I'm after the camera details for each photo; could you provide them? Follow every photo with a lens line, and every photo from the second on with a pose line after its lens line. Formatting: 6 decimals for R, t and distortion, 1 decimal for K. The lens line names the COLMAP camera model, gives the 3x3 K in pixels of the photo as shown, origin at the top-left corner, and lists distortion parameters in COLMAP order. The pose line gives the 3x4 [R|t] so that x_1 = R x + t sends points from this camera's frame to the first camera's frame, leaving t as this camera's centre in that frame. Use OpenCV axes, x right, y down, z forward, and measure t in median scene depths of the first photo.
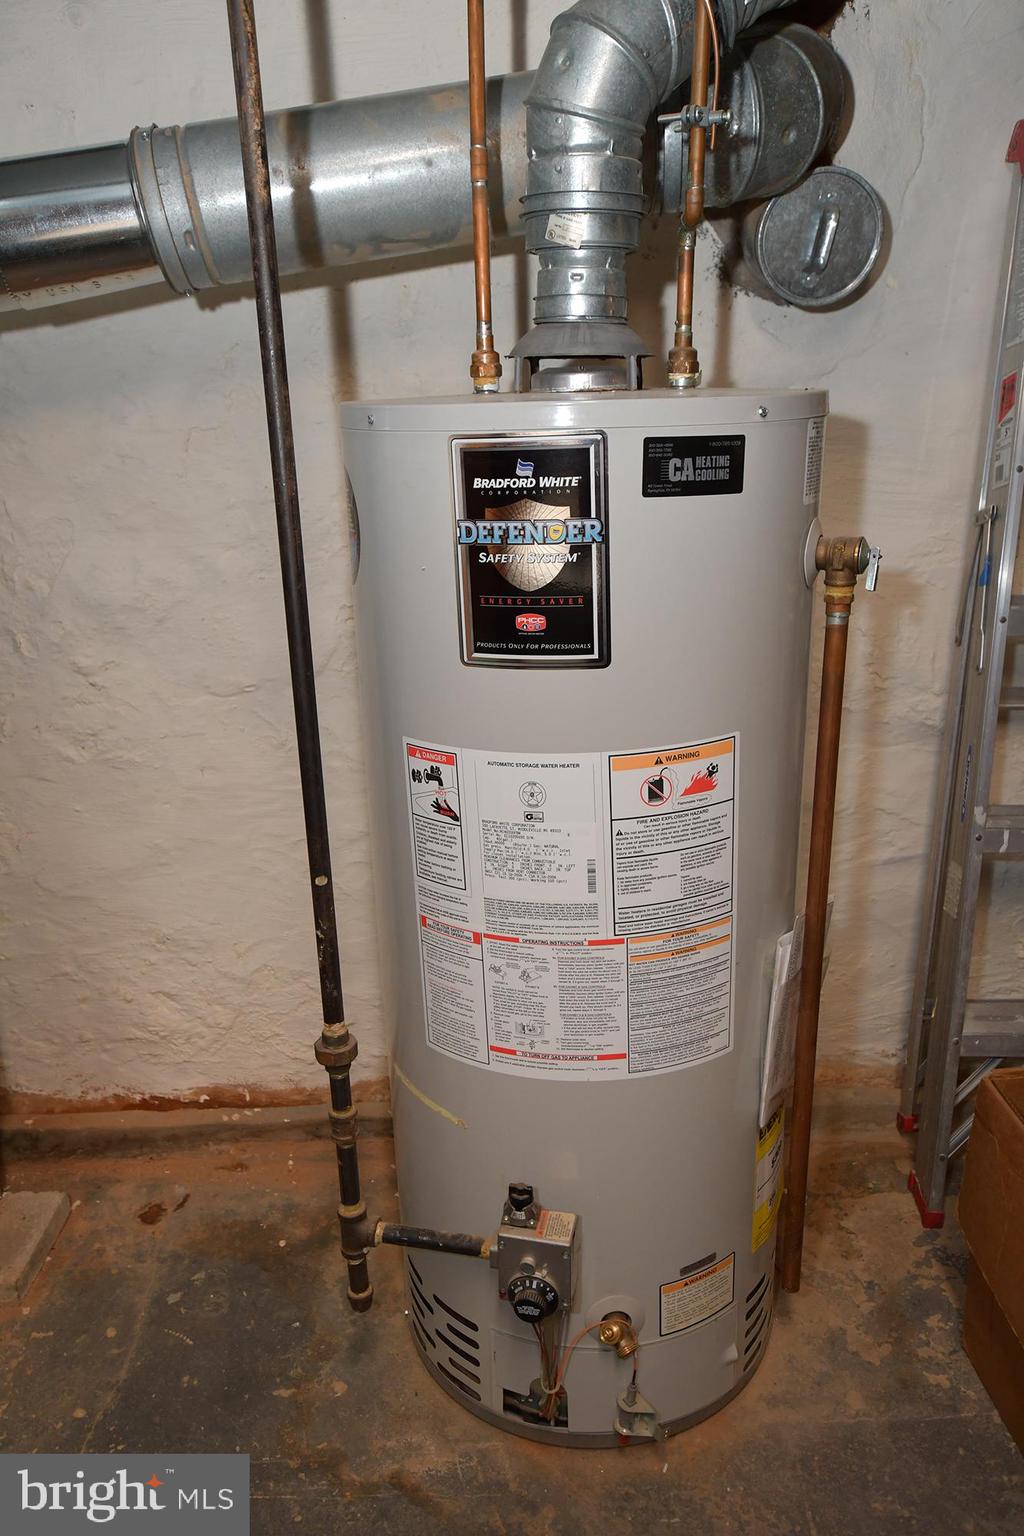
lens RADIAL K [[1151.1, 0, 511.6], [0, 1151.1, 780.3], [0, 0, 1]] dist [0.008152, 0.015523]
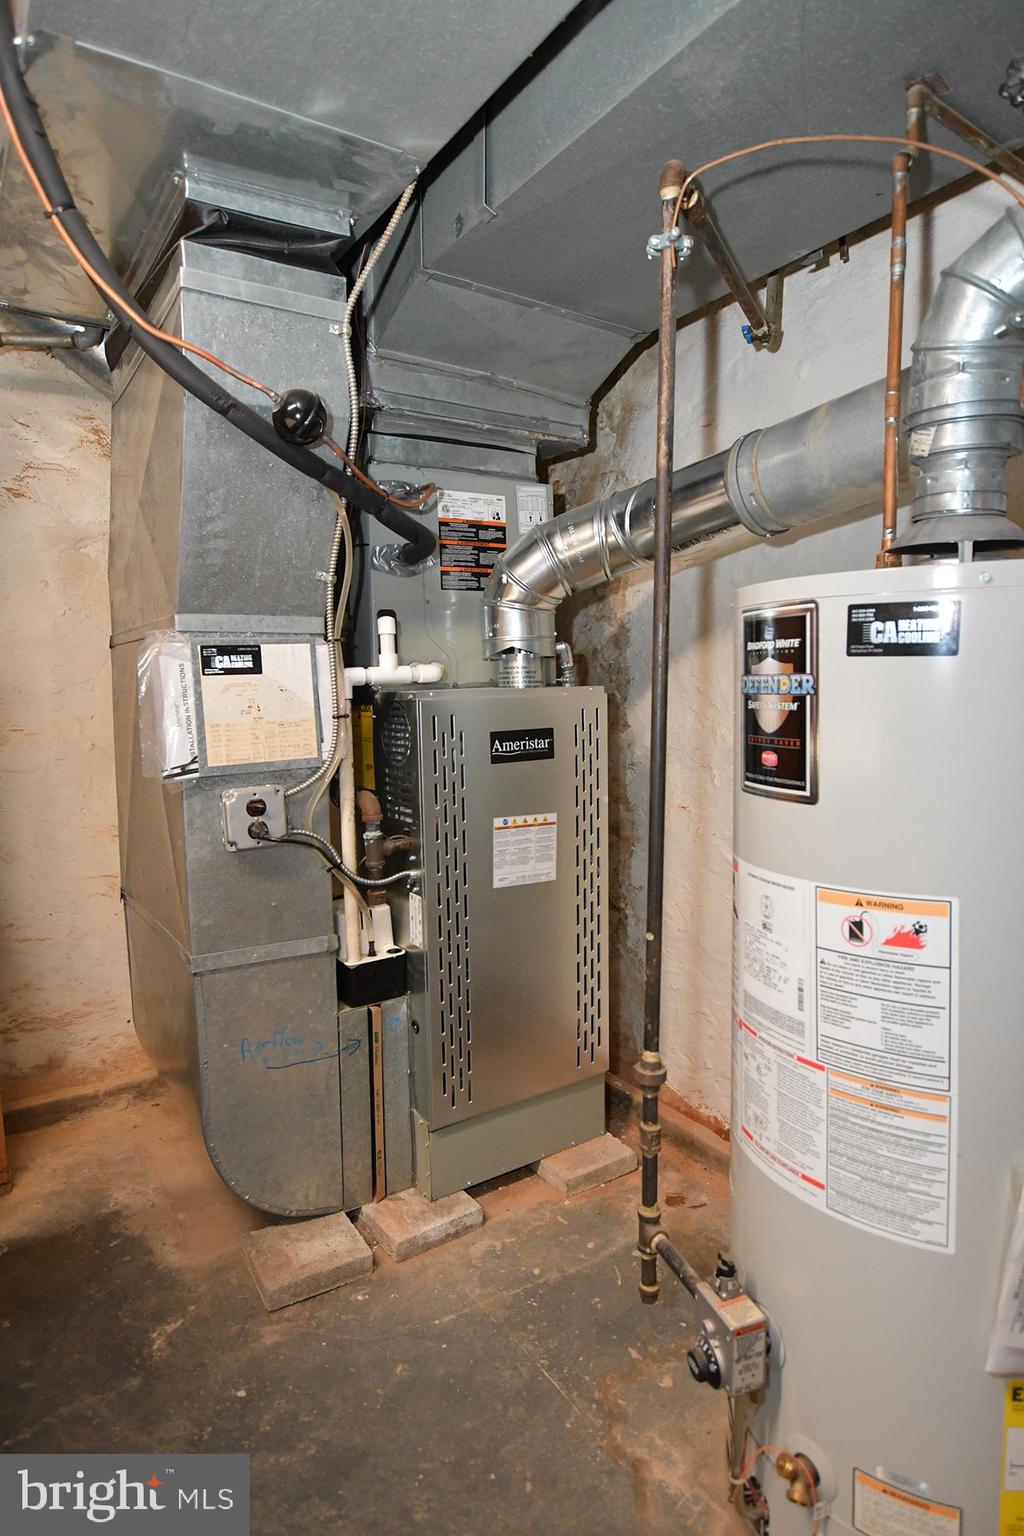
lens RADIAL K [[891.3, 0, 505.5], [0, 891.3, 781.5], [0, 0, 1]] dist [0.003606, 0.000670]
pose [[0.523718, 0.123252, -0.842928, 0.628644], [-0.271595, 0.962002, -0.028081, -0.012678], [0.807438, 0.243642, 0.537292, 0.268879]]
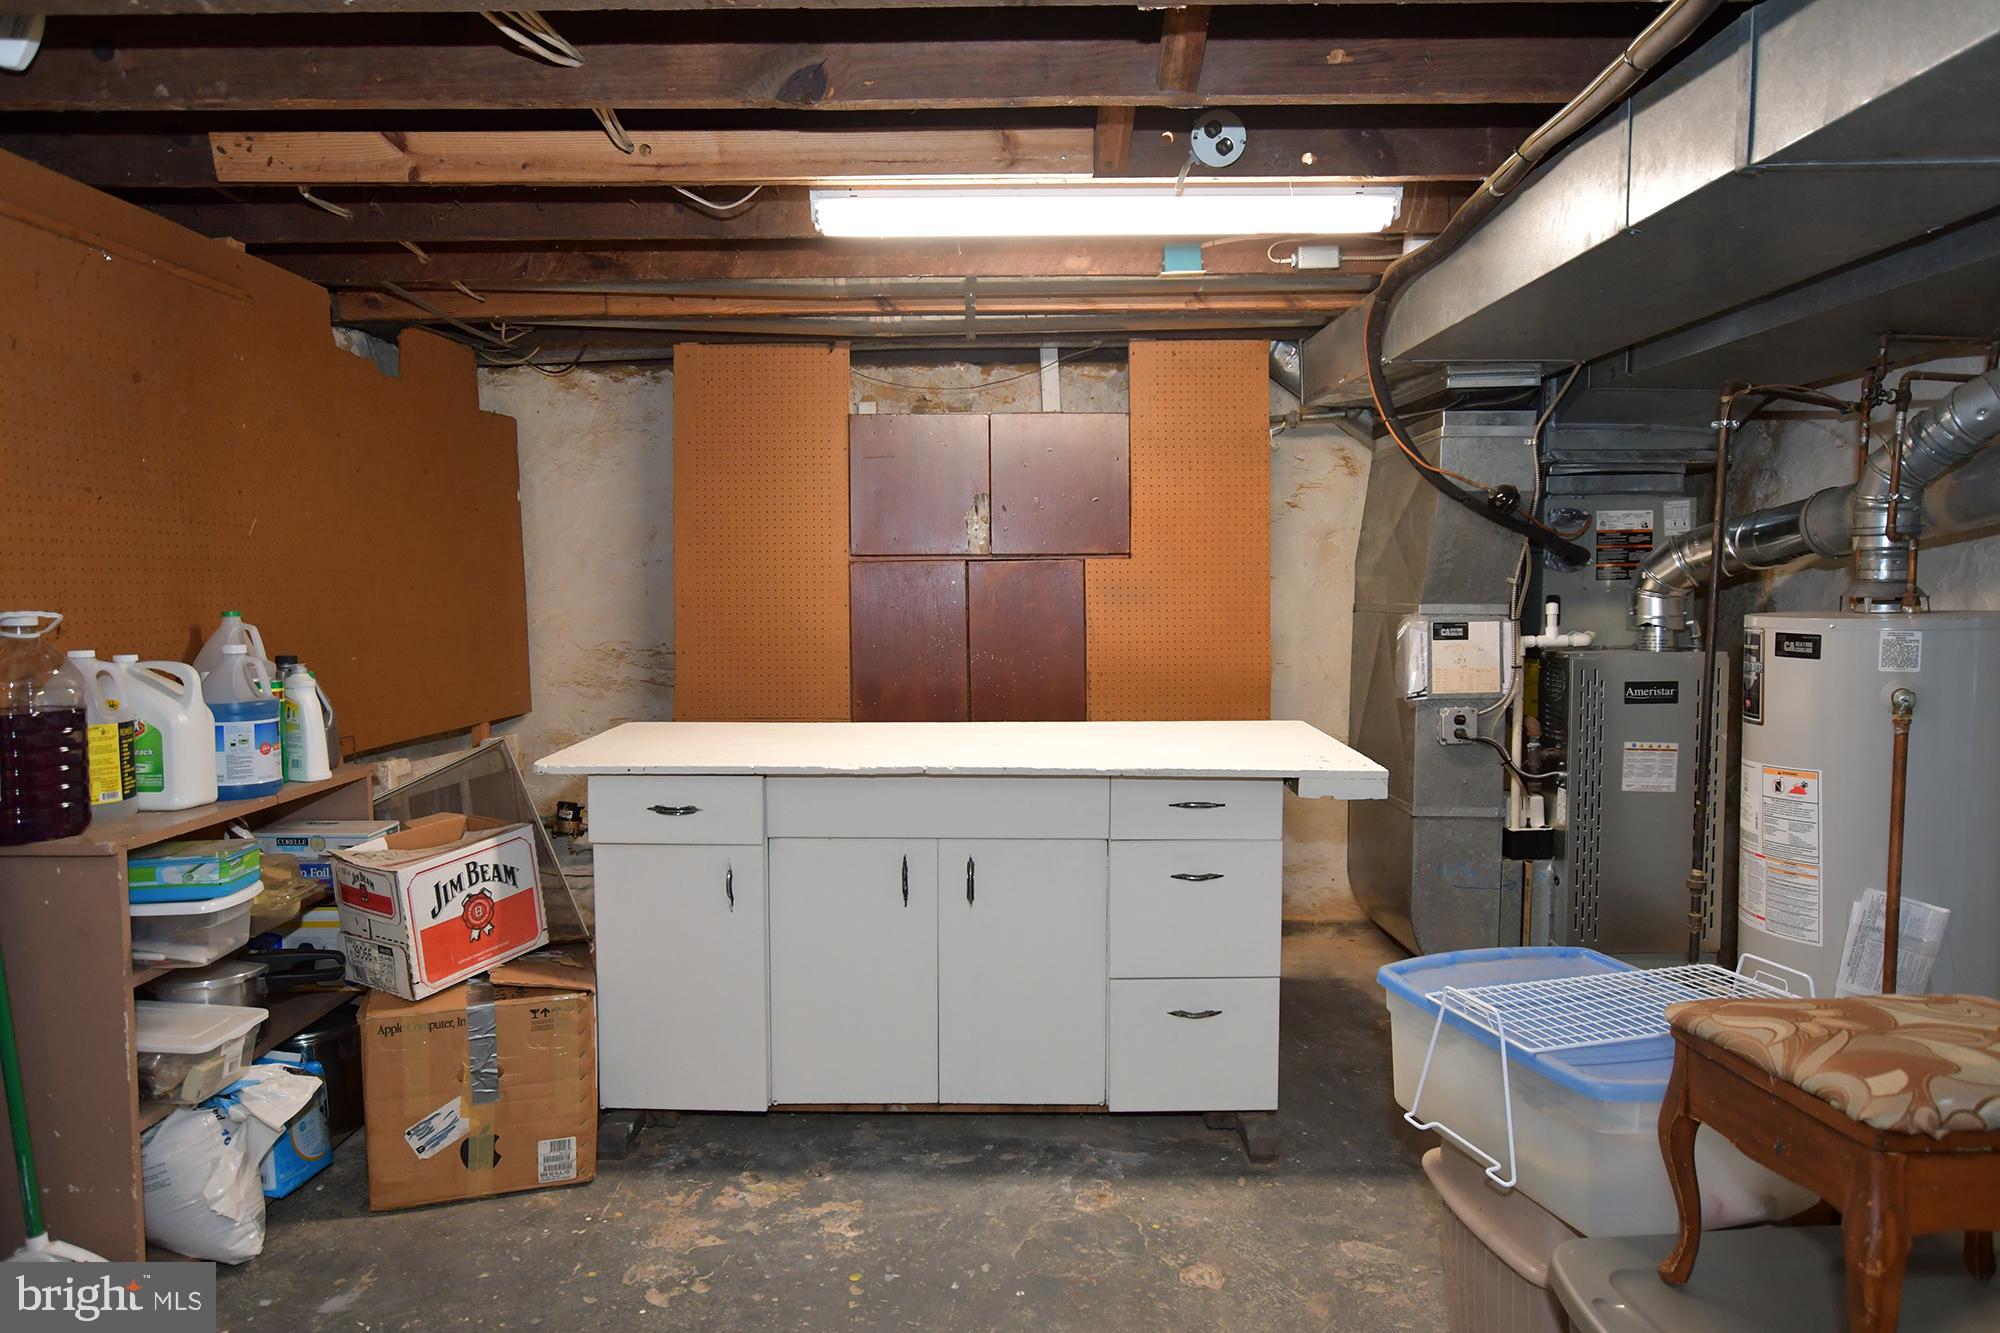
lens RADIAL K [[1231.6, 0, 993.4], [0, 1231.6, 667.6], [0, 0, 1]] dist [-0.014352, 0.001202]
pose [[-0.020480, 0.092851, -0.995469, 2.468036], [-0.315631, 0.944159, 0.094558, 0.046439], [0.948661, 0.316137, 0.009970, -0.520394]]
